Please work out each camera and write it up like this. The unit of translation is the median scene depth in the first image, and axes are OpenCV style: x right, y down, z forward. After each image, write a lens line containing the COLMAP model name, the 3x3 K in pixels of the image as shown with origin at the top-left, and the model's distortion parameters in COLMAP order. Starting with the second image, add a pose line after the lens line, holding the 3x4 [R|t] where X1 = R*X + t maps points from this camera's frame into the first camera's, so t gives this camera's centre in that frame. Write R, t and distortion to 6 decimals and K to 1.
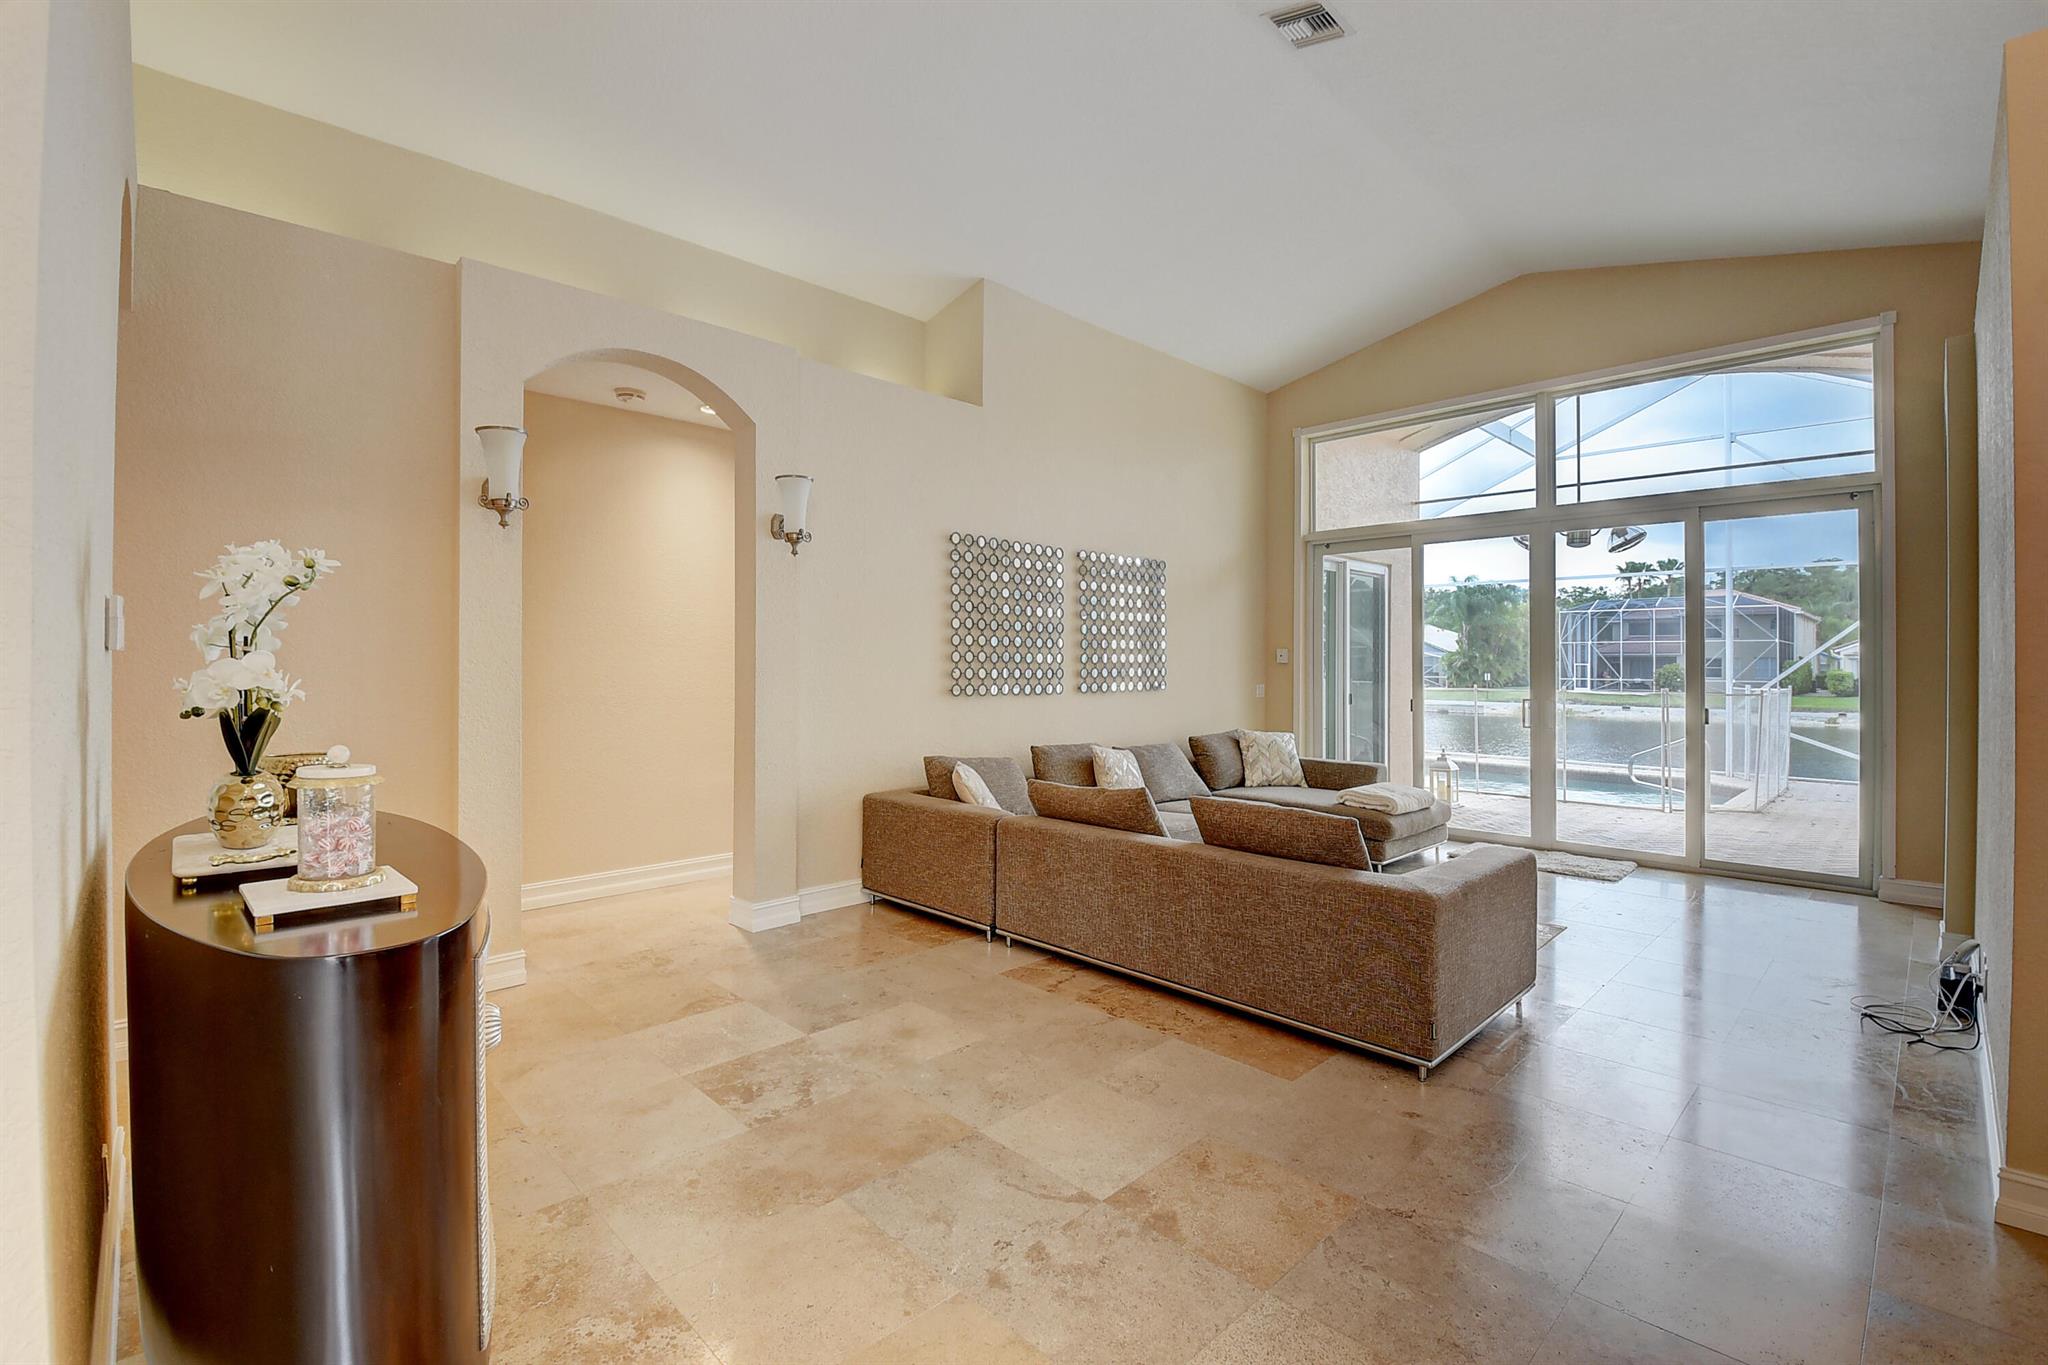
lens RADIAL K [[903.6, 0, 1031.2], [0, 903.6, 673.8], [0, 0, 1]] dist [-0.012449, -0.007241]
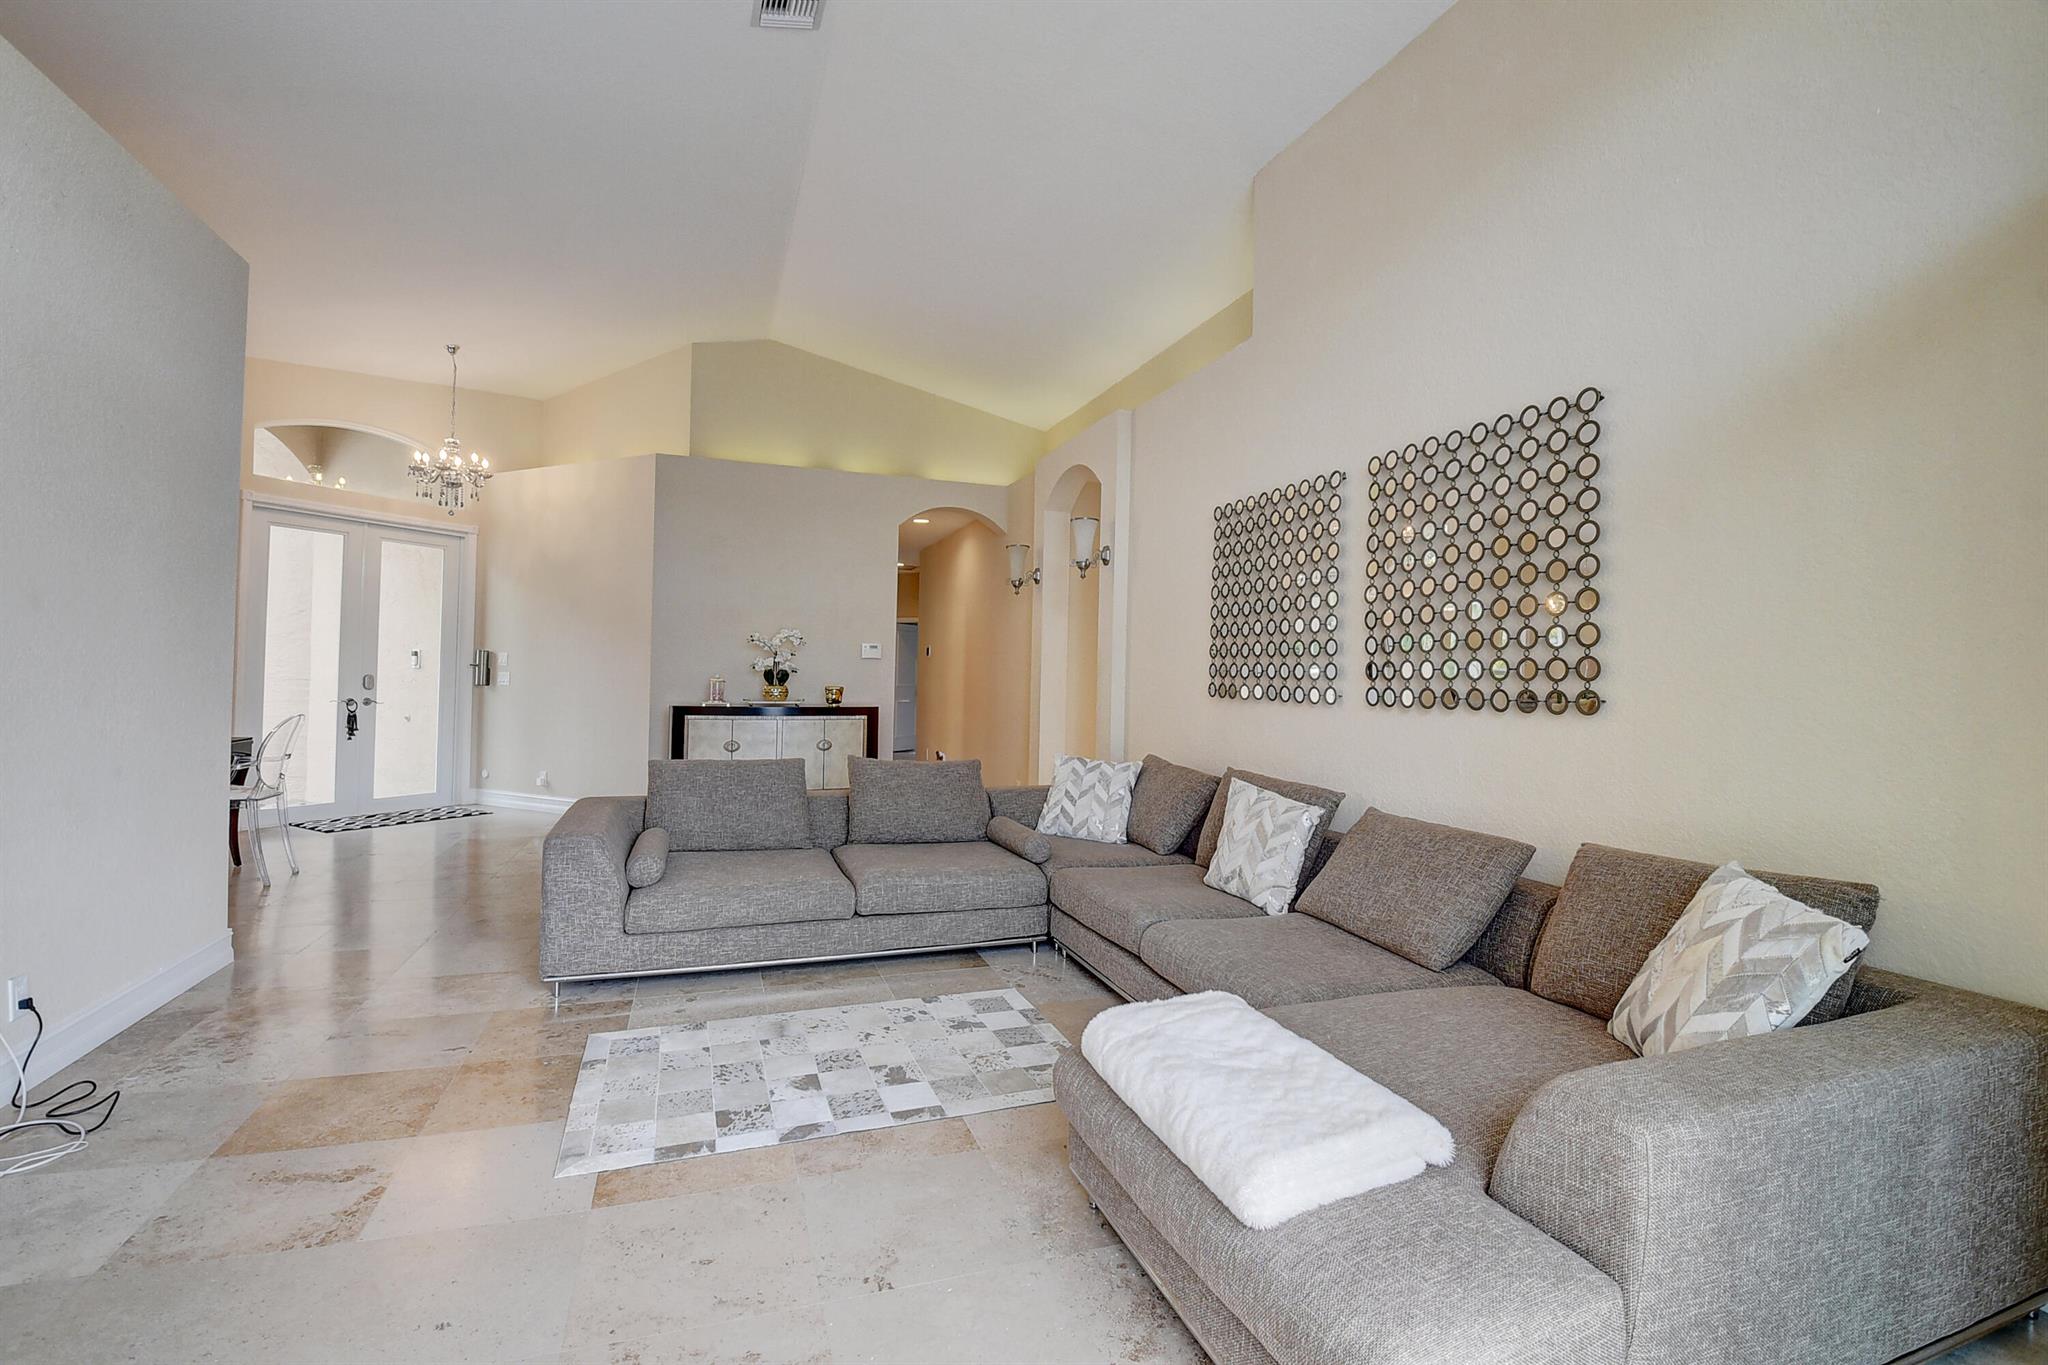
lens RADIAL K [[903.6, 0, 1026.3], [0, 903.6, 675.9], [0, 0, 1]] dist [-0.012449, -0.007241]
pose [[-0.428935, -0.010891, -0.903270, 0.712688], [-0.028356, 0.999597, 0.001413, 0.008124], [0.902890, 0.026219, -0.429070, 1.117408]]
